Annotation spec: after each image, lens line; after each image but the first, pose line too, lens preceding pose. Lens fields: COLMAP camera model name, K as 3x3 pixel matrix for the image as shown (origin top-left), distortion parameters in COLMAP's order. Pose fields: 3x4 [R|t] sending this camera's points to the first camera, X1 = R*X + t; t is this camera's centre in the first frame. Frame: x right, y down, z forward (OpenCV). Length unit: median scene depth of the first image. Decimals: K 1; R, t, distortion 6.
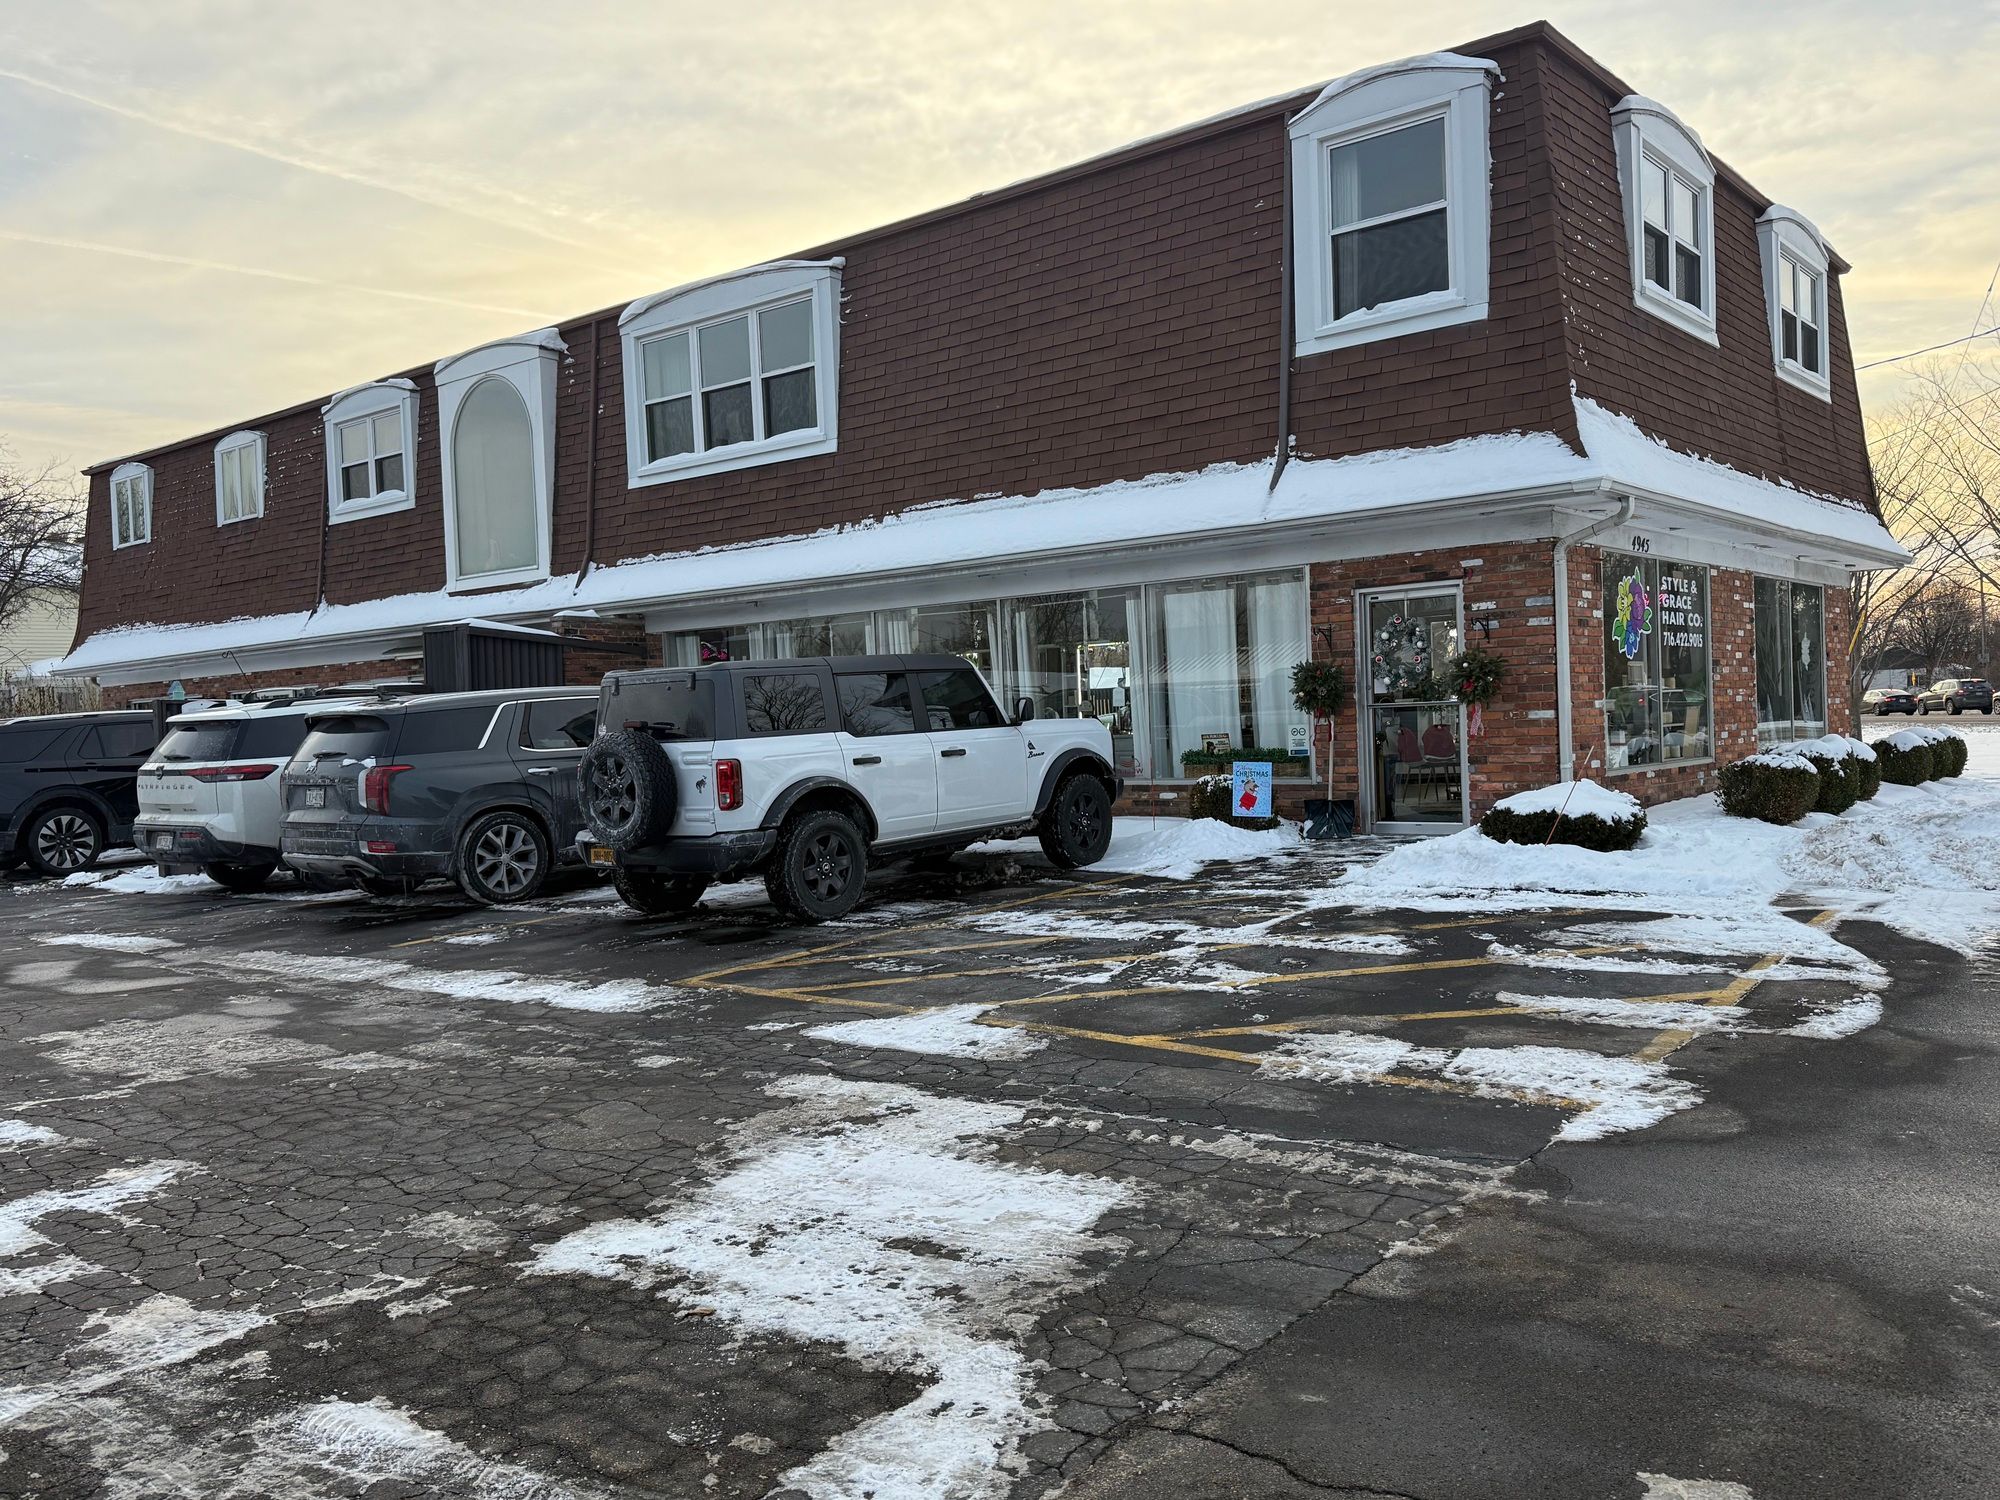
lens RADIAL K [[1665.2, 0, 1007.5], [0, 1665.2, 757.8], [0, 0, 1]] dist [0.078428, -0.074443]
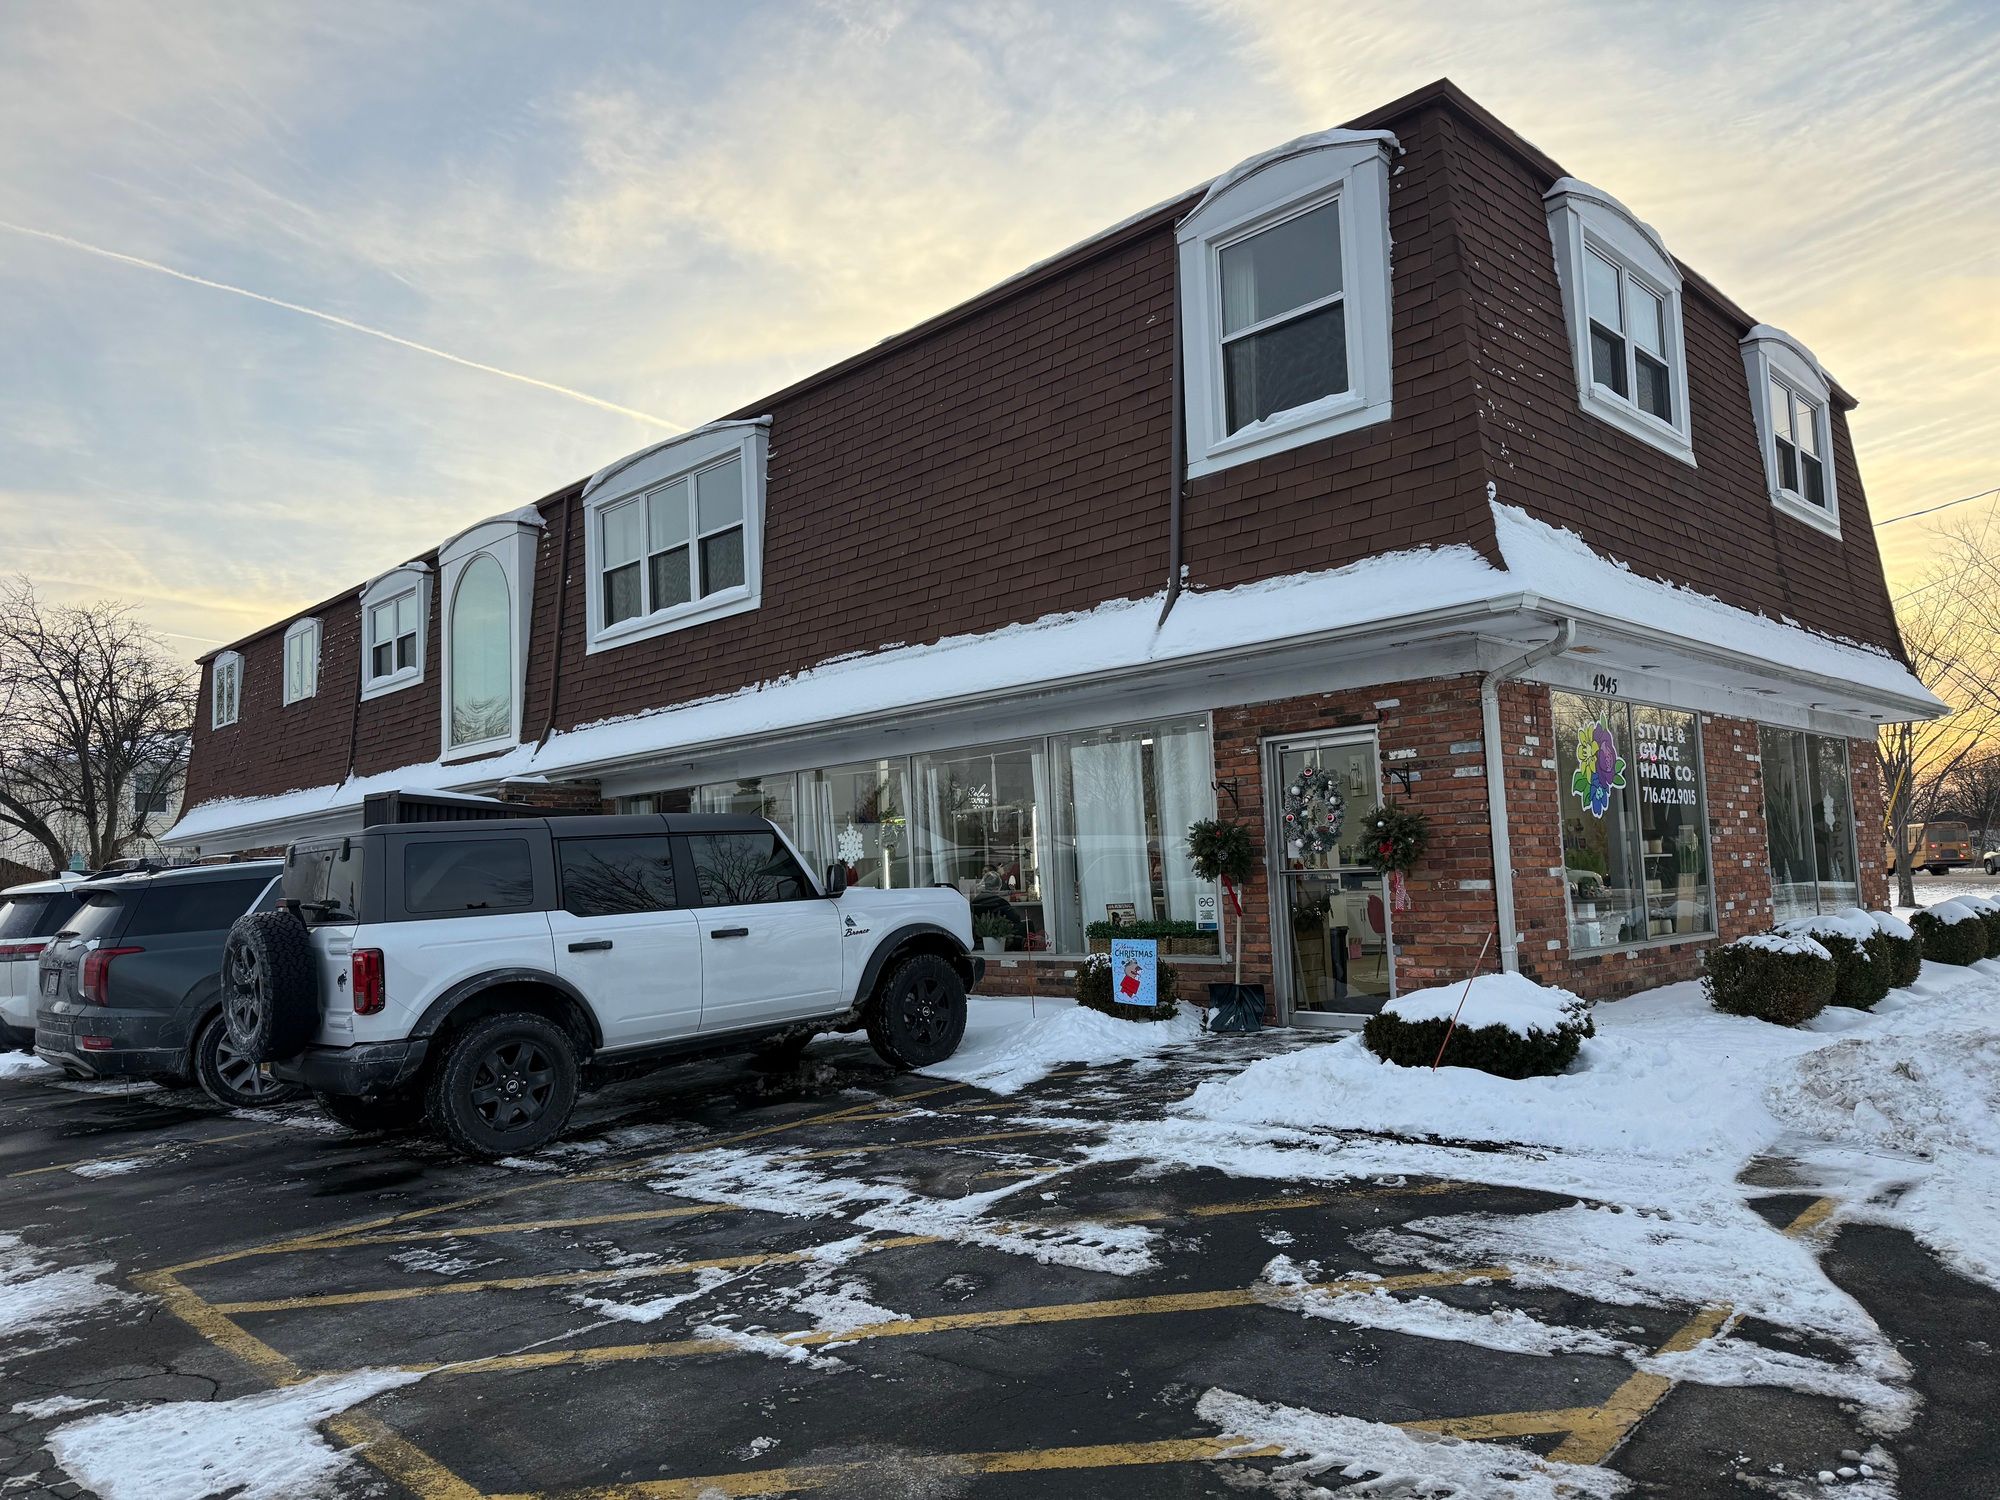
lens RADIAL K [[1421.6, 0, 999.9], [0, 1421.6, 767.1], [0, 0, 1]] dist [0.058057, -0.042113]
pose [[0.995104, -0.009858, -0.098338, 0.144519], [0.000035, 0.995049, -0.099390, -0.012477], [0.098831, 0.098900, 0.990177, 0.256486]]
